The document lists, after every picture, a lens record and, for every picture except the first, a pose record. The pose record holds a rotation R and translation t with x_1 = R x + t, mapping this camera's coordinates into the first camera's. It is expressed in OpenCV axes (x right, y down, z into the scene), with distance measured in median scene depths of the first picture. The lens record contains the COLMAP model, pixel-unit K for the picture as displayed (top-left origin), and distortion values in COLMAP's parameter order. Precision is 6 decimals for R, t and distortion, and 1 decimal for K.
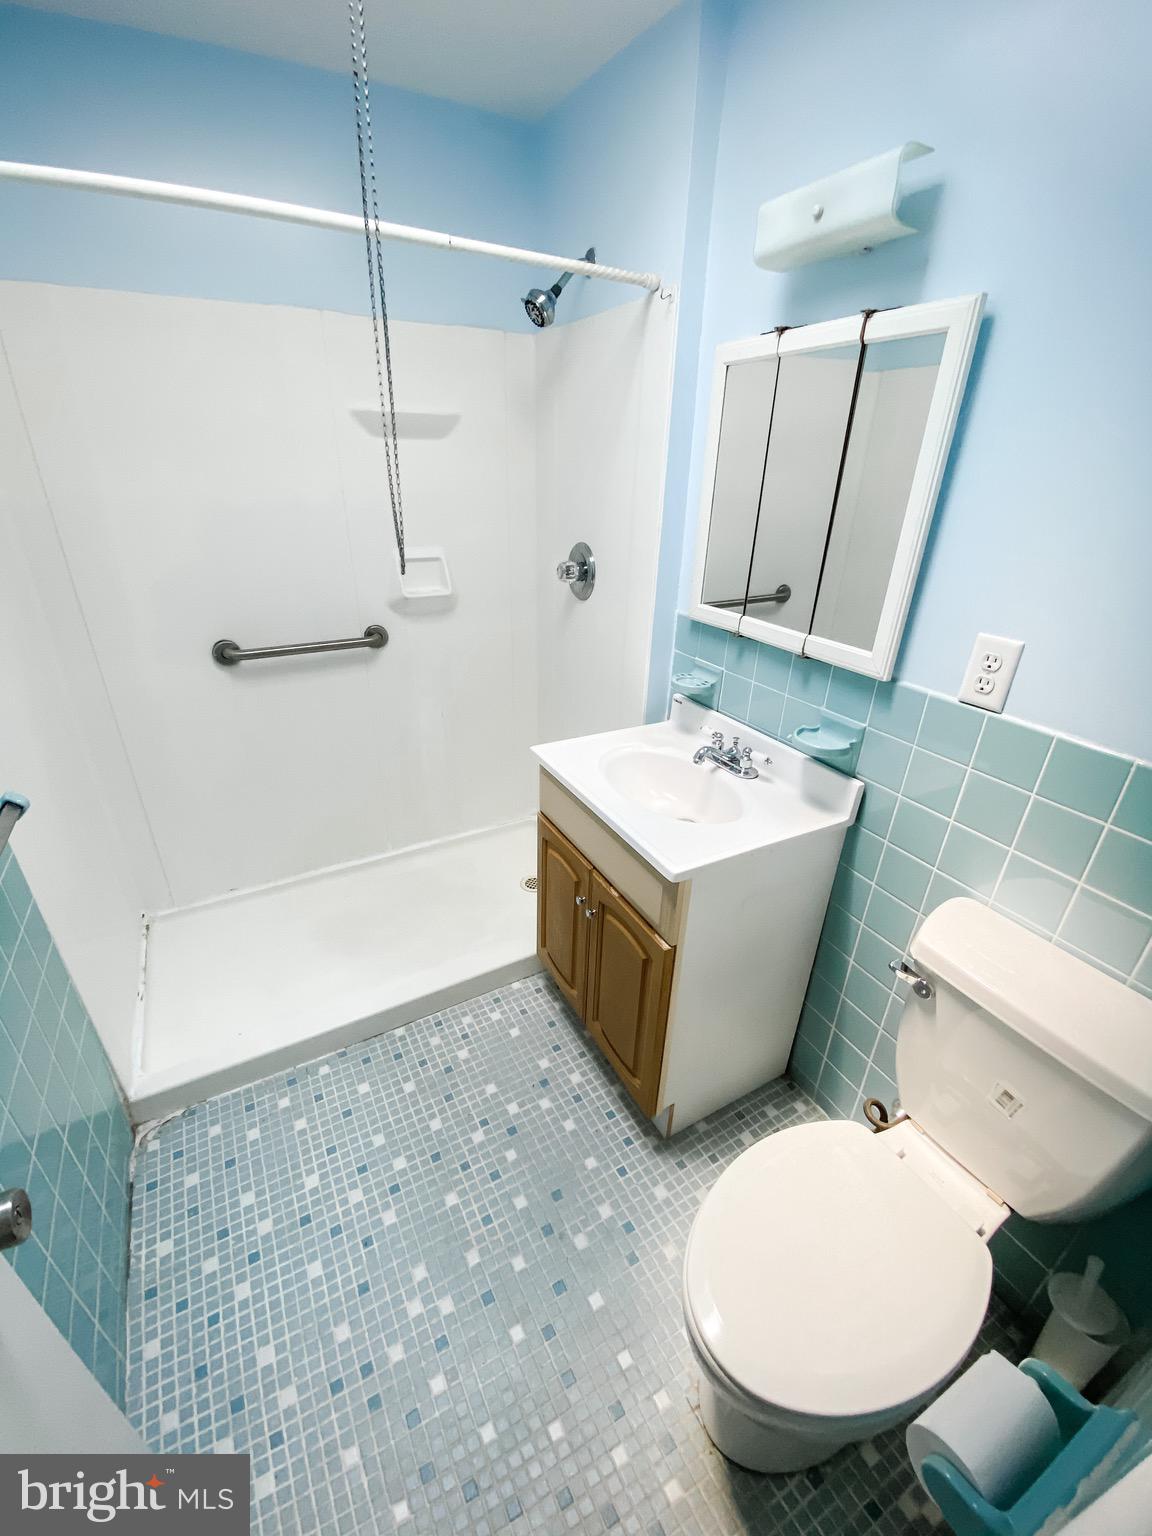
lens RADIAL K [[623.1, 0, 569.4], [0, 623.1, 775.1], [0, 0, 1]] dist [0.039389, -0.034491]
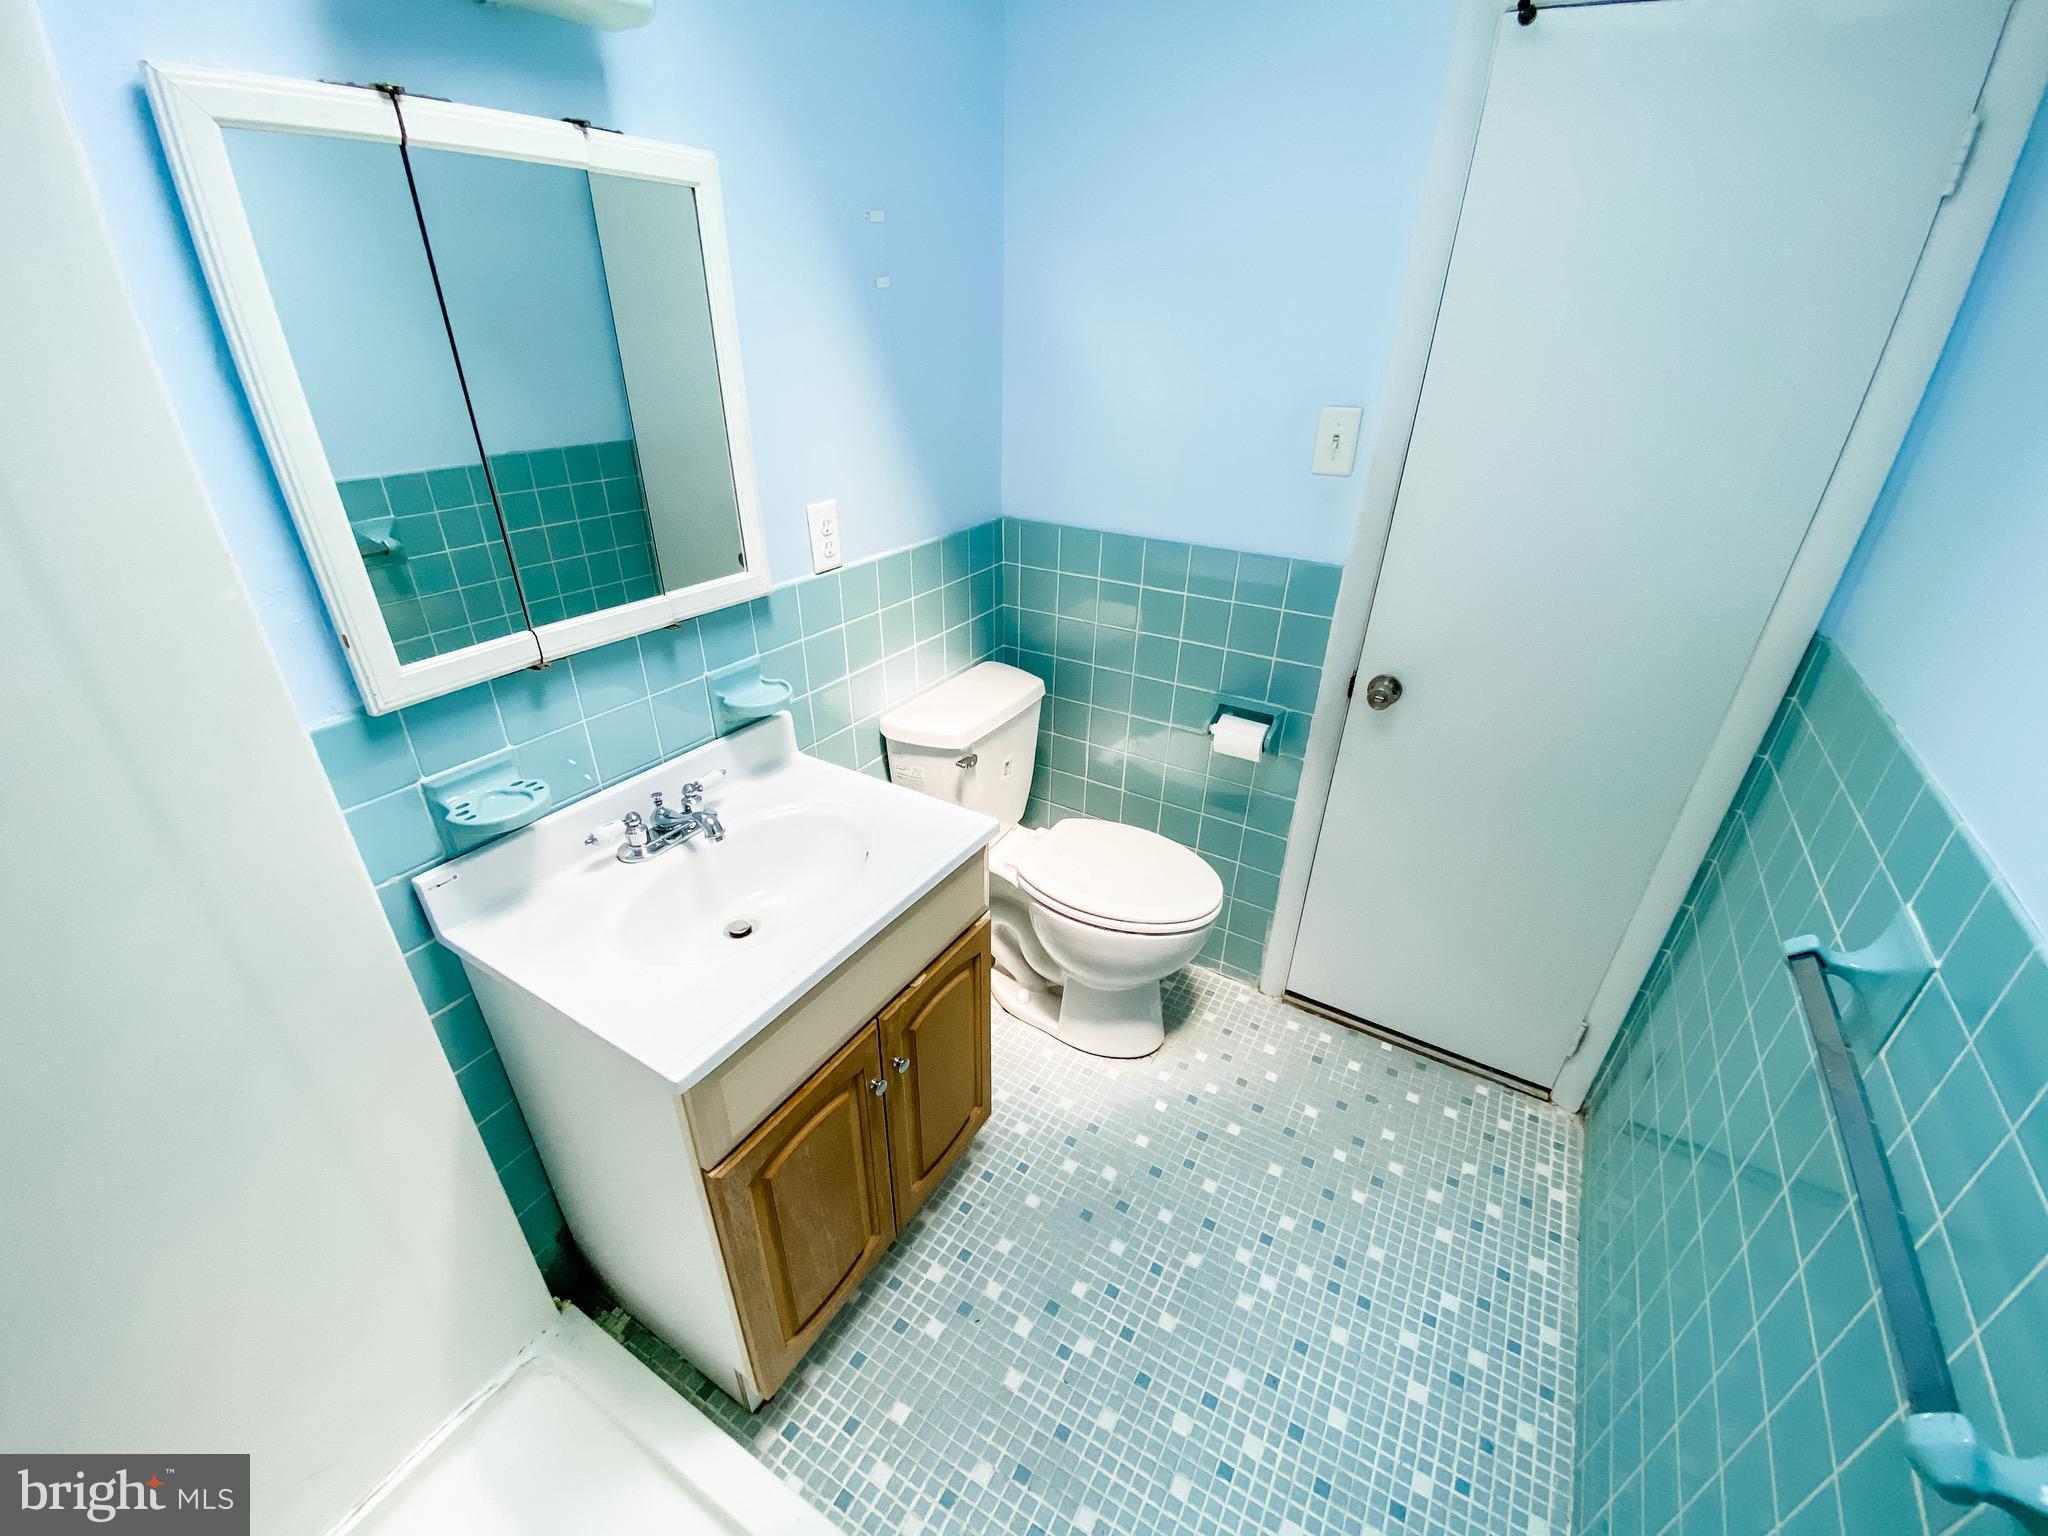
lens RADIAL K [[830.8, 0, 1034.2], [0, 830.8, 775.0], [0, 0, 1]] dist [0.039389, -0.034491]
pose [[-0.506566, -0.442922, 0.739737, -0.535922], [0.354197, 0.675322, 0.646904, -0.484684], [-0.786088, 0.589713, -0.185214, 0.861783]]
